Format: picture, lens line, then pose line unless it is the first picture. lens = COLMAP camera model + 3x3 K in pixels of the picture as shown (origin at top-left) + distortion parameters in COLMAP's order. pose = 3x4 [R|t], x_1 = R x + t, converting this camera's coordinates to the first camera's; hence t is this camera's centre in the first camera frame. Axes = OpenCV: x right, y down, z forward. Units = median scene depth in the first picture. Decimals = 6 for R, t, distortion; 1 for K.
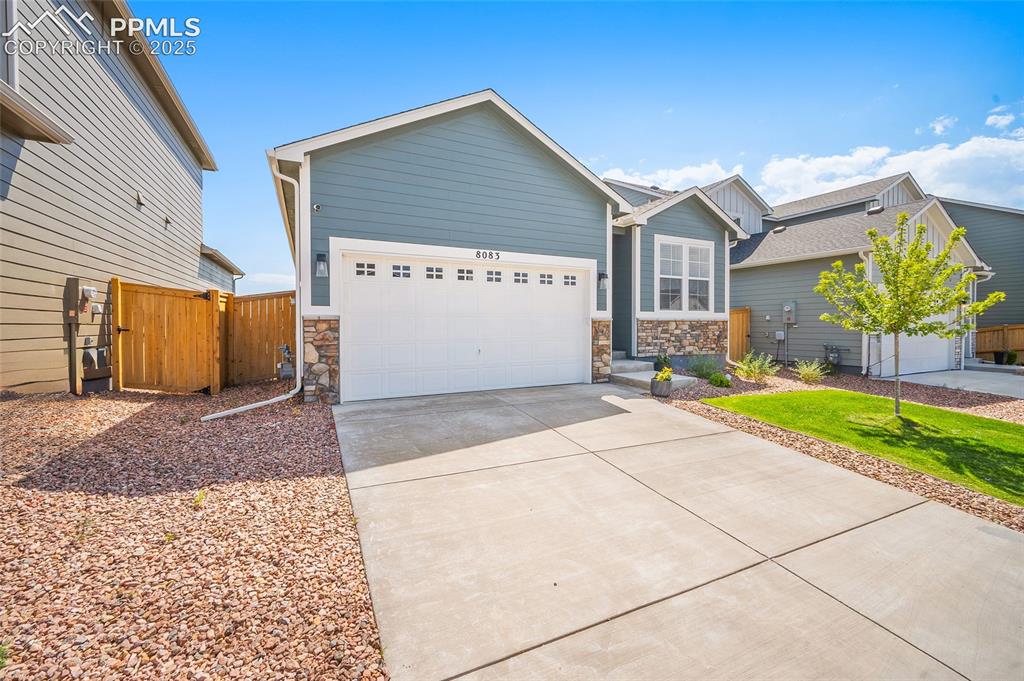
lens RADIAL K [[414.0, 0, 515.7], [0, 414.0, 329.5], [0, 0, 1]] dist [-0.001366, 0.000261]
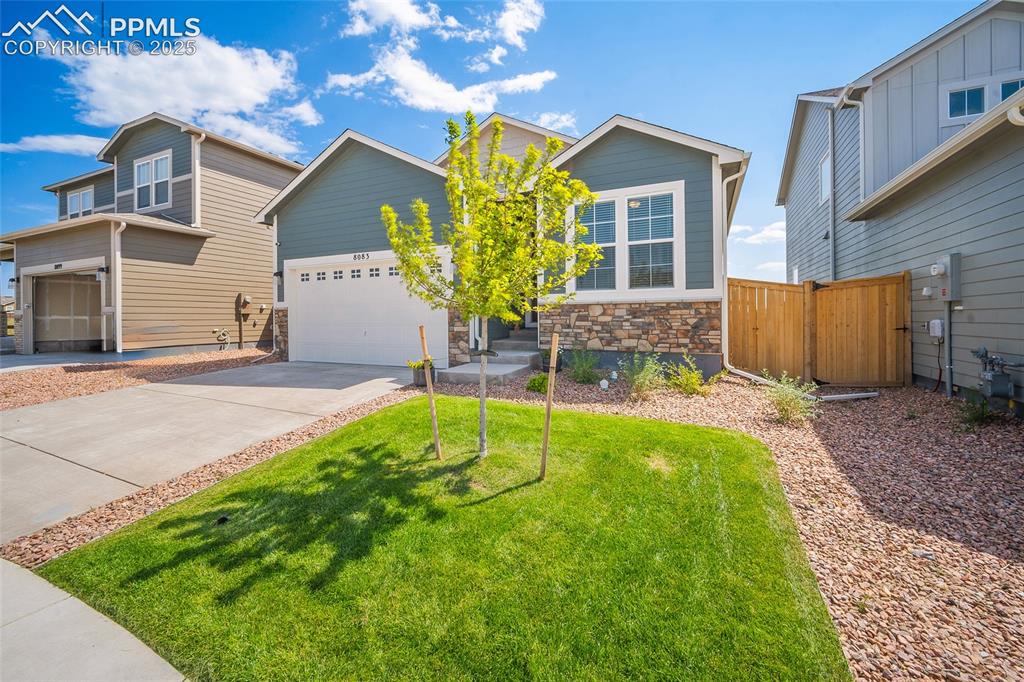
lens RADIAL K [[414.0, 0, 512.2], [0, 414.0, 322.1], [0, 0, 1]] dist [-0.001366, 0.000261]
pose [[0.626815, 0.003766, -0.779159, 1.054744], [-0.005048, 0.999987, 0.000773, 0.014028], [0.779152, 0.003449, 0.626826, 0.496030]]
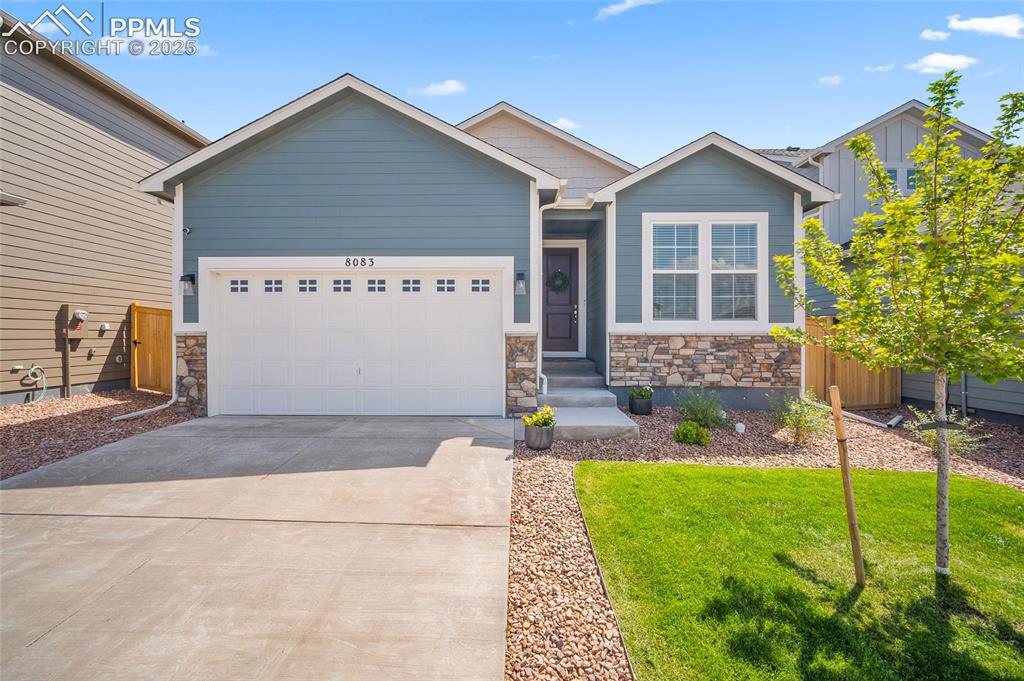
lens RADIAL K [[414.0, 0, 512.0], [0, 414.0, 337.1], [0, 0, 1]] dist [-0.001366, 0.000261]
pose [[0.885986, 0.004382, -0.463691, 0.550308], [-0.008094, 0.999949, -0.006016, -0.015201], [0.463641, 0.009083, 0.885977, 0.323966]]
